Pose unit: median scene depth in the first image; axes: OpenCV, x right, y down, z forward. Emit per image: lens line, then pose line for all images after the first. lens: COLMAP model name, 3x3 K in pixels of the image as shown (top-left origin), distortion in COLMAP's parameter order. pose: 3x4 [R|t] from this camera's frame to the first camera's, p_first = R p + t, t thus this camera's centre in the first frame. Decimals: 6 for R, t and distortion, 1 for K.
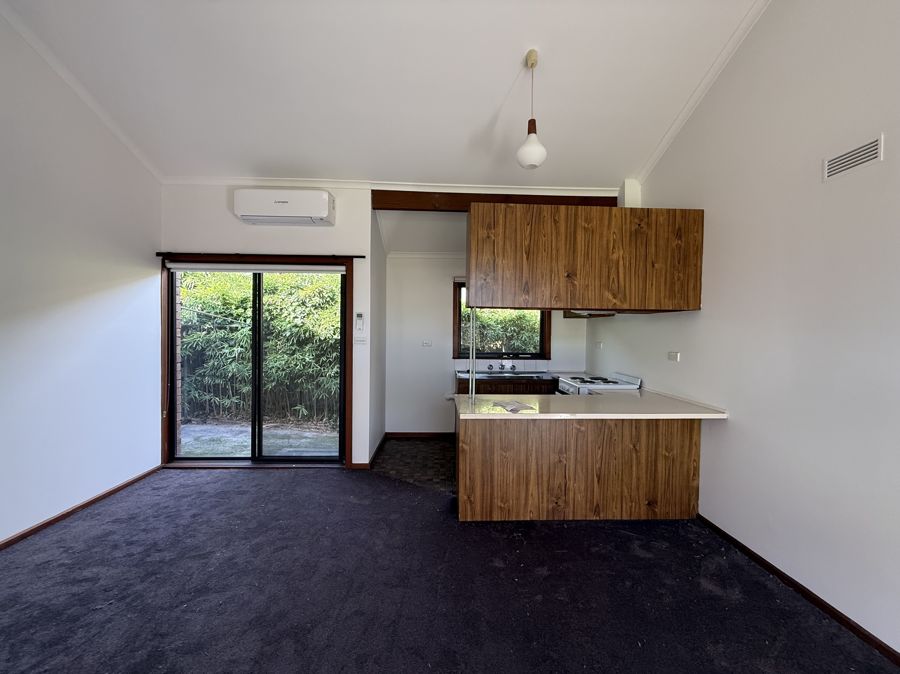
lens RADIAL K [[357.8, 0, 449.3], [0, 357.8, 338.3], [0, 0, 1]] dist [0.000420, 0.000076]
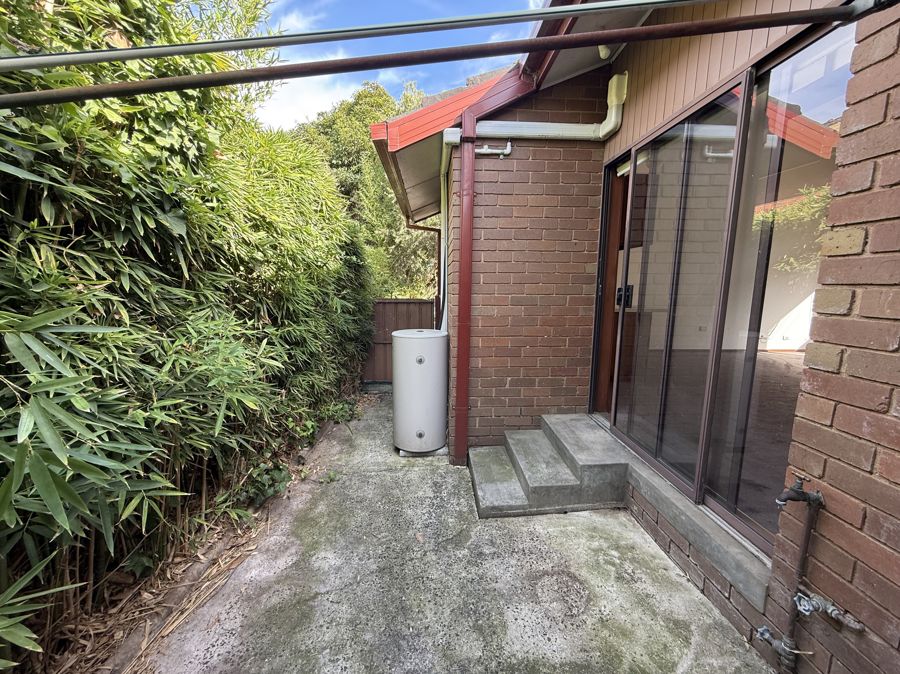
lens RADIAL K [[357.8, 0, 449.3], [0, 357.8, 338.3], [0, 0, 1]] dist [0.000420, 0.000076]
pose [[-0.008260, -0.157816, 0.987434, -0.666718], [0.017028, 0.987302, 0.157938, 0.023251], [-0.999821, 0.018118, -0.005468, 0.830740]]
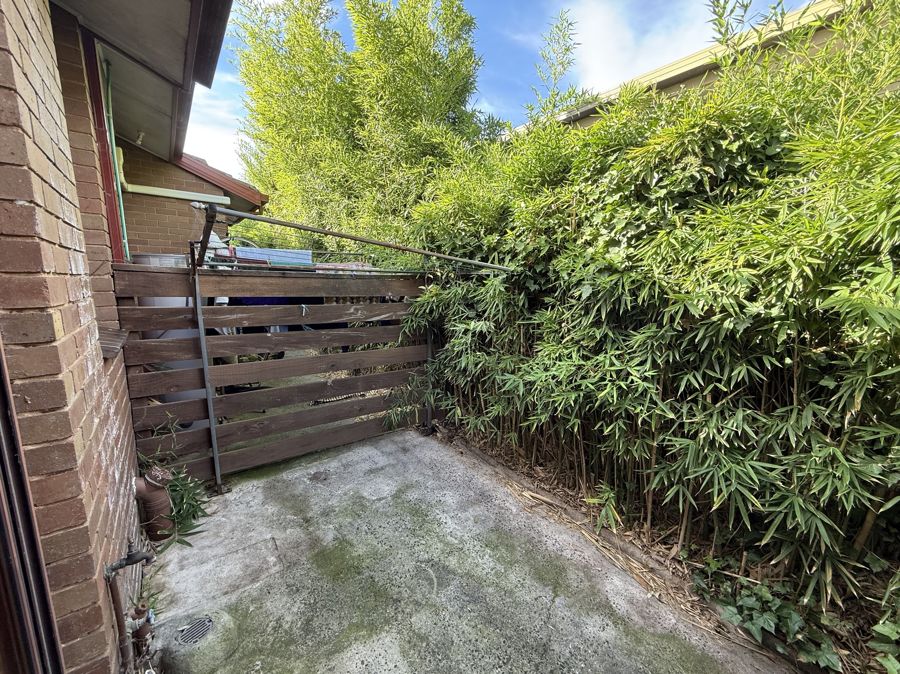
lens RADIAL K [[357.8, 0, 449.3], [0, 357.8, 338.3], [0, 0, 1]] dist [0.000420, 0.000076]
pose [[0.590966, 0.123803, -0.797140, -0.243268], [-0.022155, 0.990272, 0.137373, -0.012991], [0.806392, -0.063522, 0.587960, 0.677676]]
